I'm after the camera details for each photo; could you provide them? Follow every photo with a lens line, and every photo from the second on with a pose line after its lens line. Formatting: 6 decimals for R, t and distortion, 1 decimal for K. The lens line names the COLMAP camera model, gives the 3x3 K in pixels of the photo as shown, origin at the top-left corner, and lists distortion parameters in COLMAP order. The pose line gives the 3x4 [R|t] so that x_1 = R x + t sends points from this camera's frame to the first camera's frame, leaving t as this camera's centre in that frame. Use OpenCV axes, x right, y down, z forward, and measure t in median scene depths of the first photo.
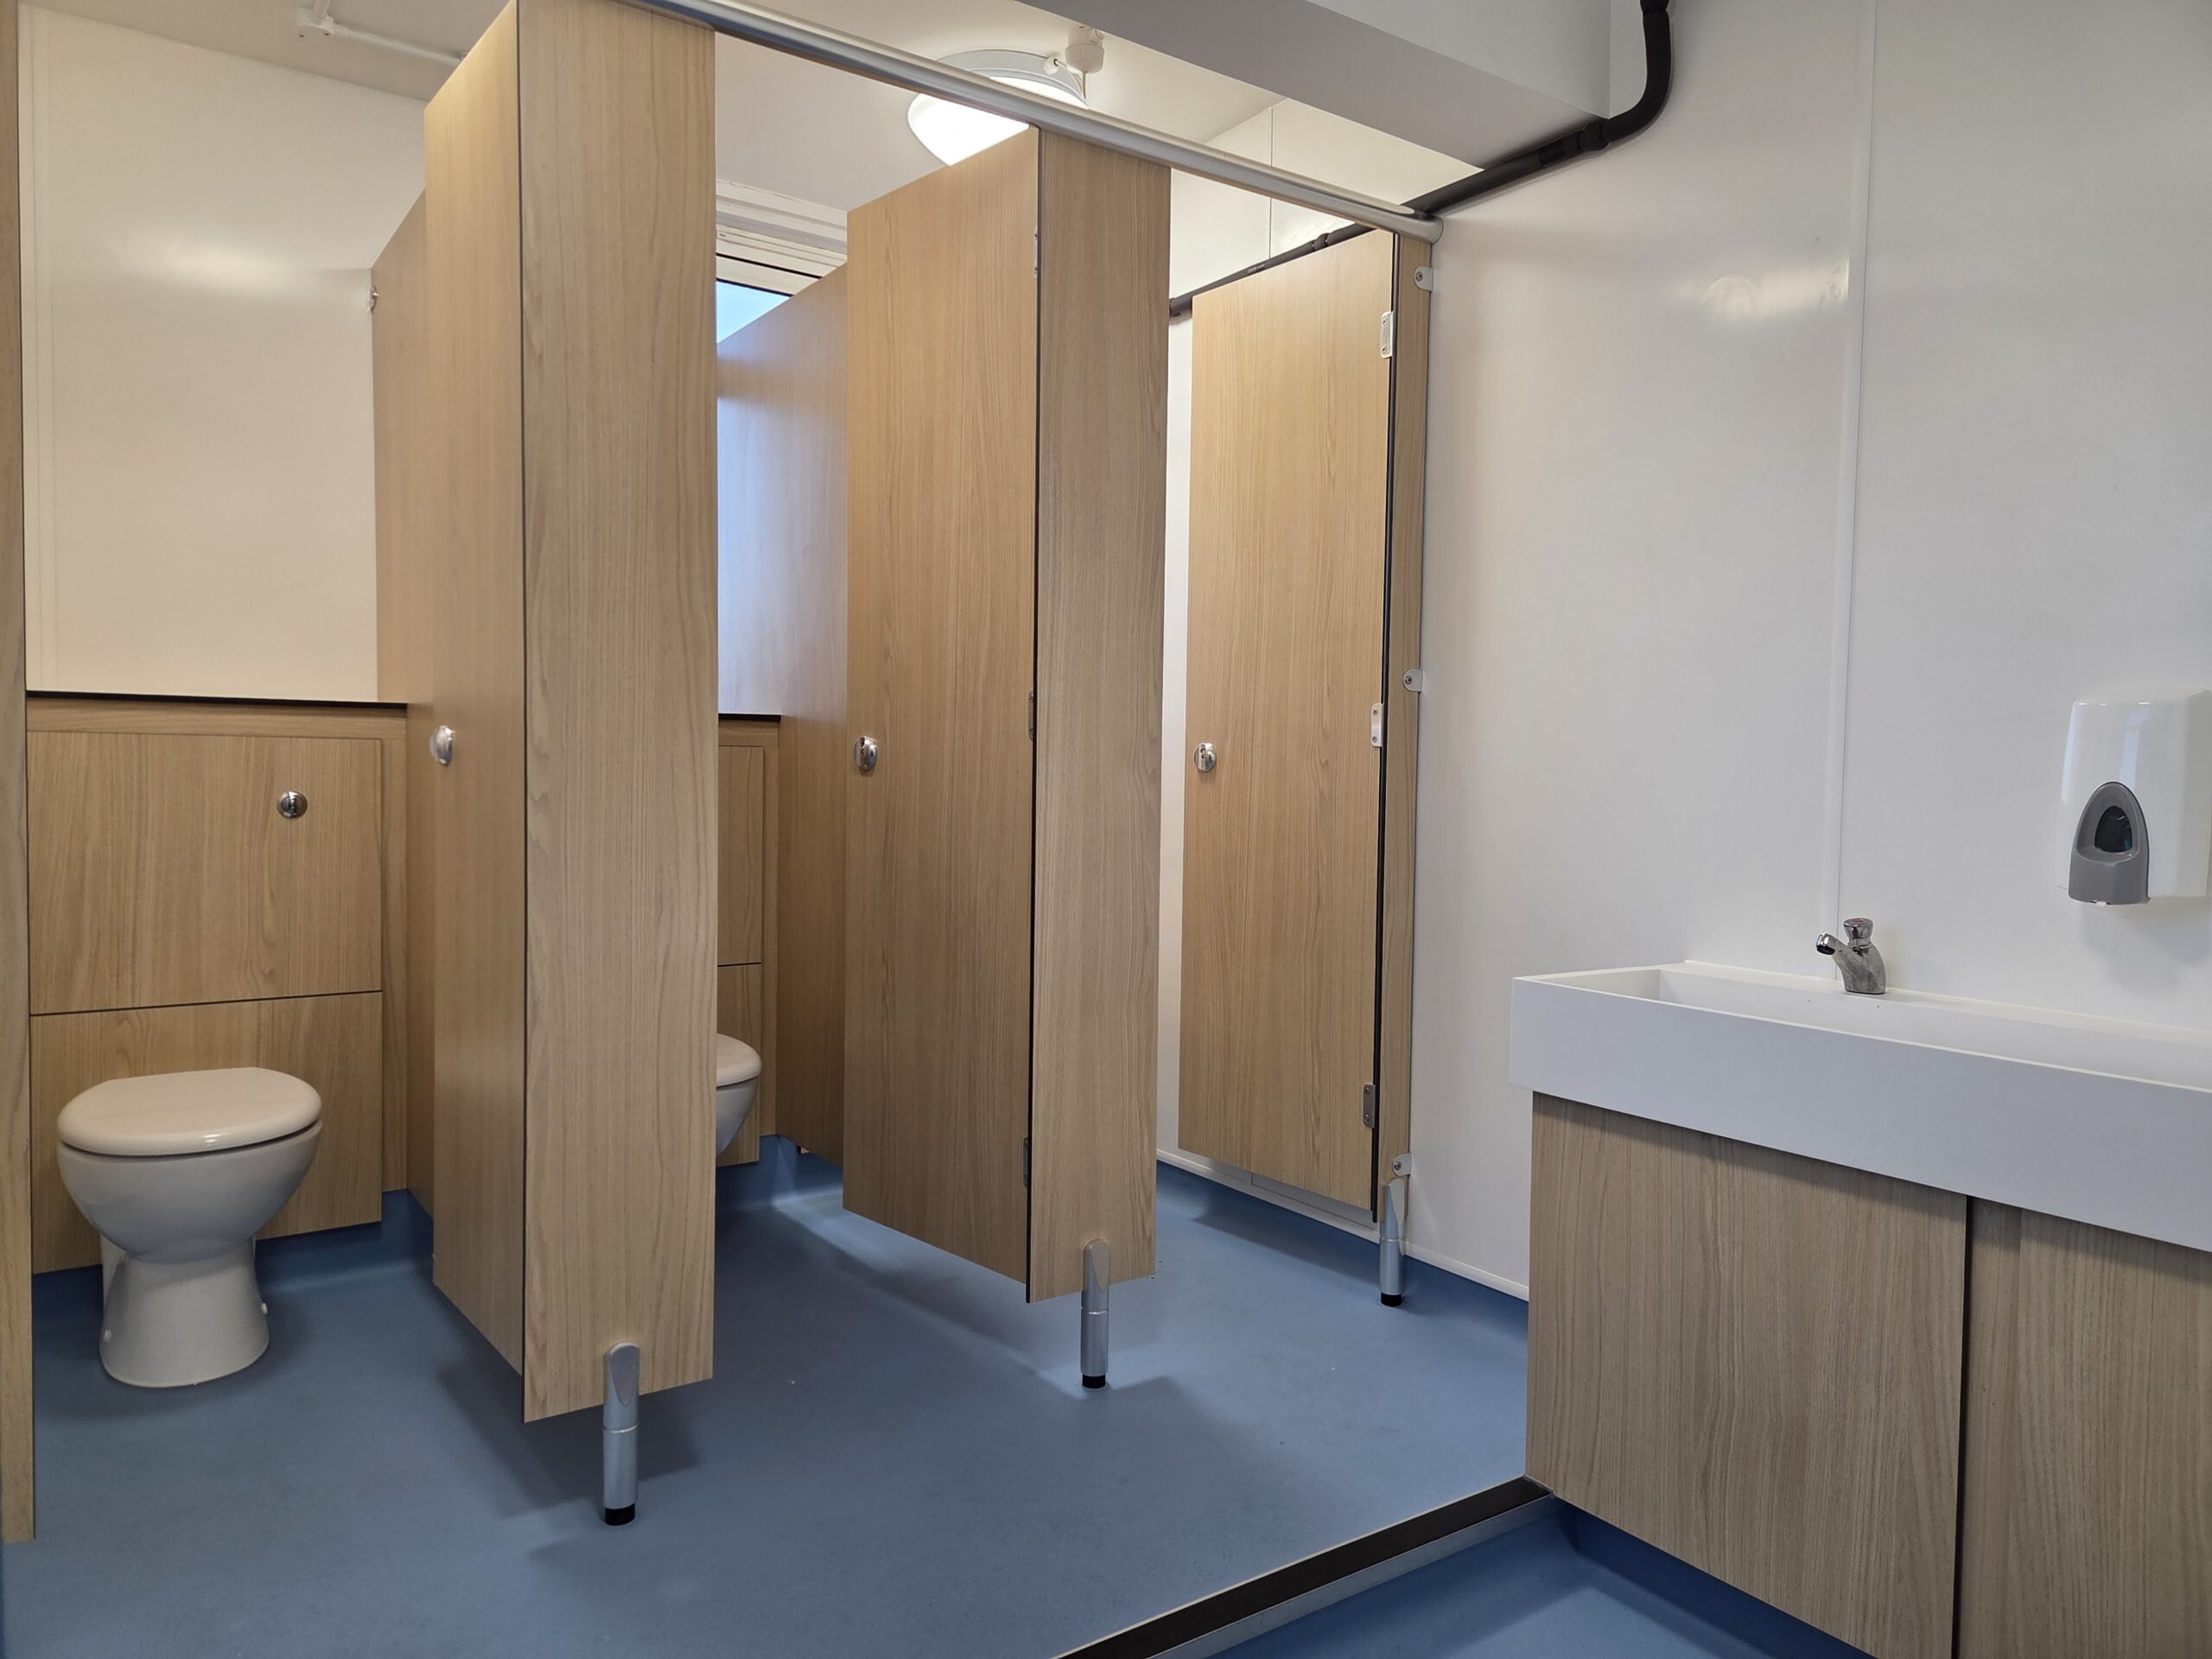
lens RADIAL K [[1562.3, 0, 1106.0], [0, 1562.3, 829.5], [0, 0, 1]] dist [0.071770, -0.065722]
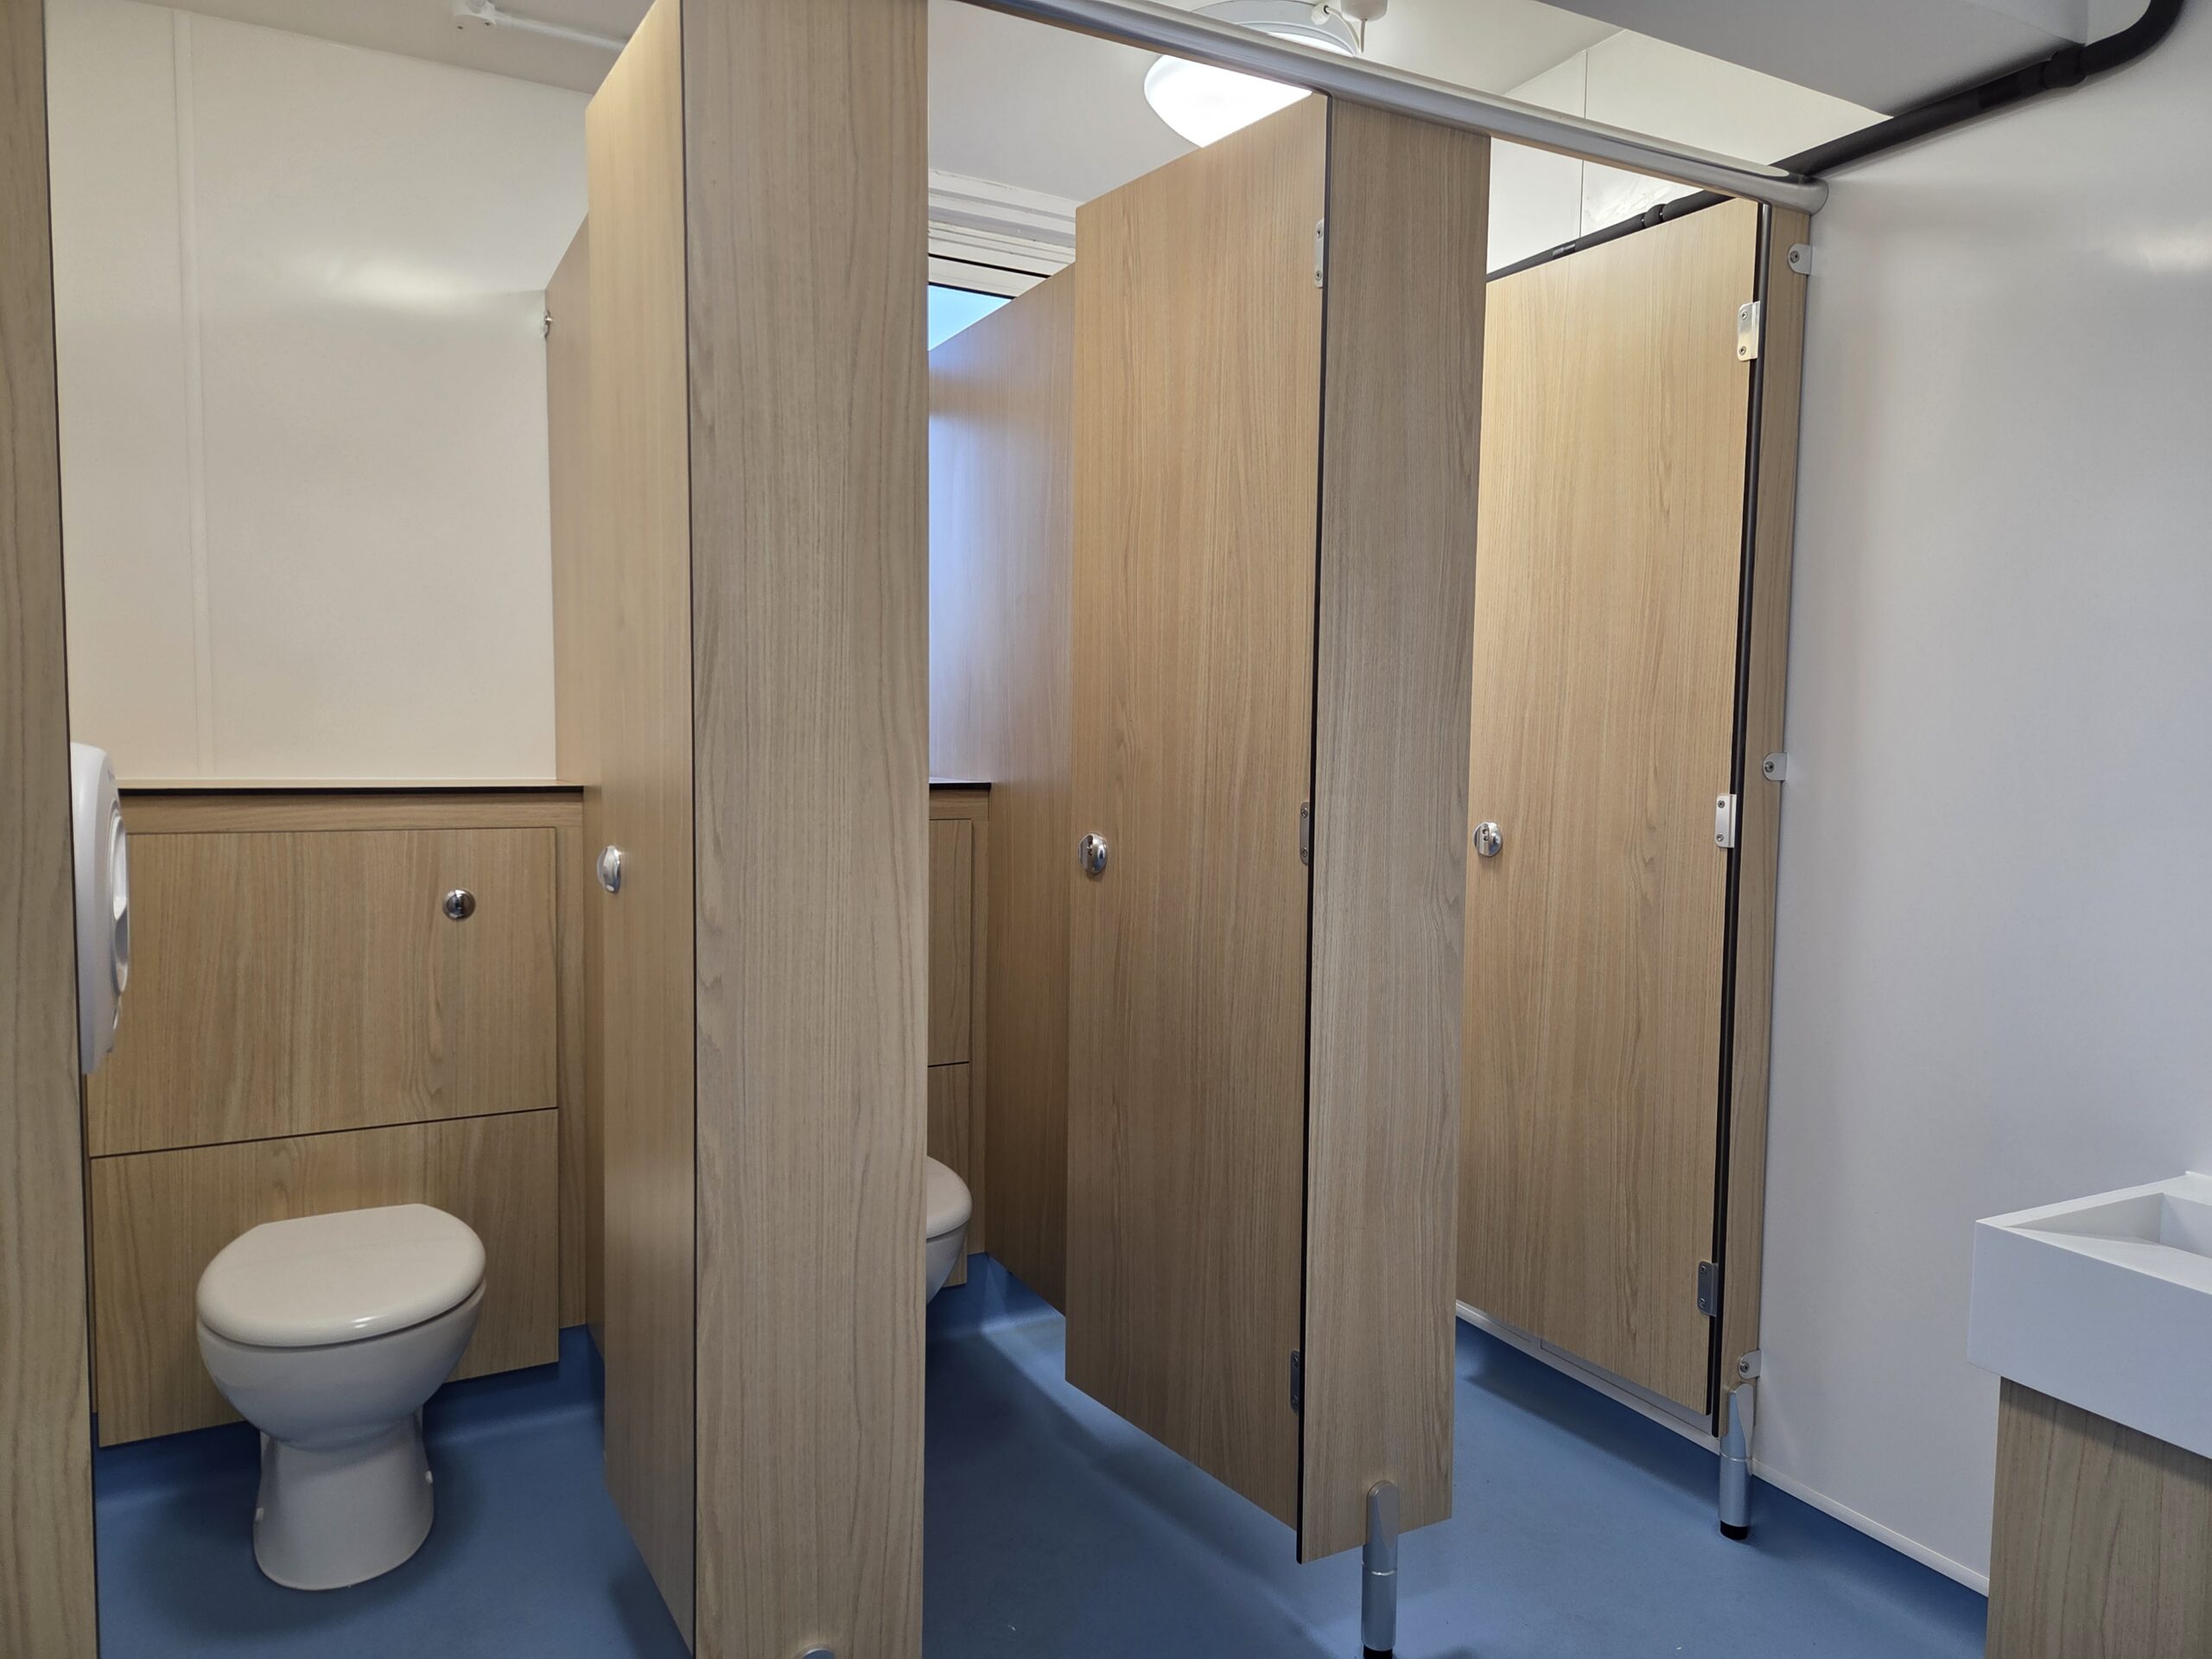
lens RADIAL K [[1527.4, 0, 1106.0], [0, 1527.4, 829.5], [0, 0, 1]] dist [0.071779, -0.067059]
pose [[0.993230, 0.007621, -0.115918, -0.052958], [-0.003871, 0.999463, 0.032536, -0.091683], [0.116104, -0.031867, 0.992726, 0.187615]]
